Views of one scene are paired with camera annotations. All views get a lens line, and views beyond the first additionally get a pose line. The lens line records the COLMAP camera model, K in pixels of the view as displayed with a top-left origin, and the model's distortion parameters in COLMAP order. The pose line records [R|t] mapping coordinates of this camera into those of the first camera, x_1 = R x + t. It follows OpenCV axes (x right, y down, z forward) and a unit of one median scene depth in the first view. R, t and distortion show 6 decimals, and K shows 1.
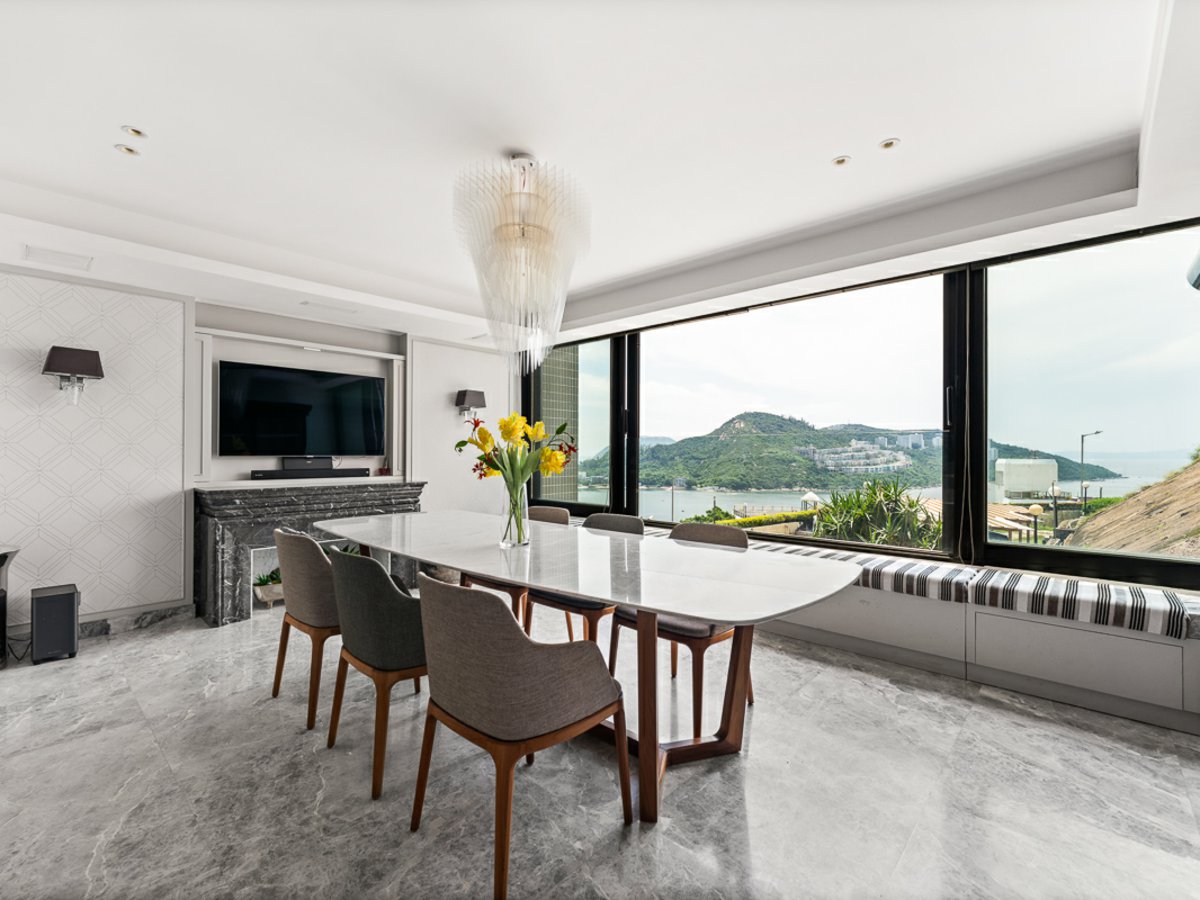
lens RADIAL K [[536.4, 0, 607.2], [0, 536.4, 460.3], [0, 0, 1]] dist [-0.001575, -0.000290]
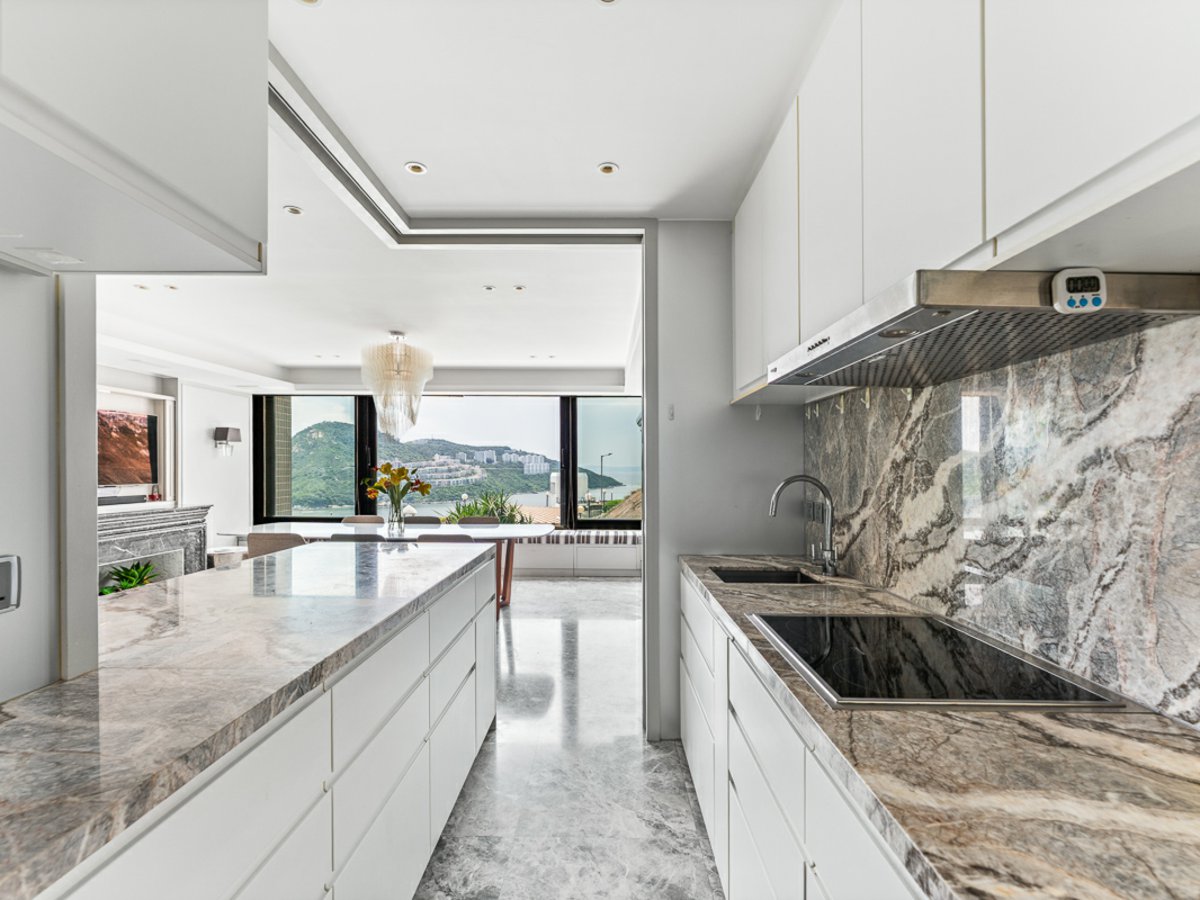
lens RADIAL K [[544.7, 0, 600.0], [0, 544.7, 450.0], [0, 0, 1]] dist [-0.002401, -0.000366]
pose [[0.748825, 0.023815, 0.662340, -0.466701], [0.004999, 0.999123, -0.041576, -0.026407], [-0.662749, 0.034445, 0.748049, -0.491575]]
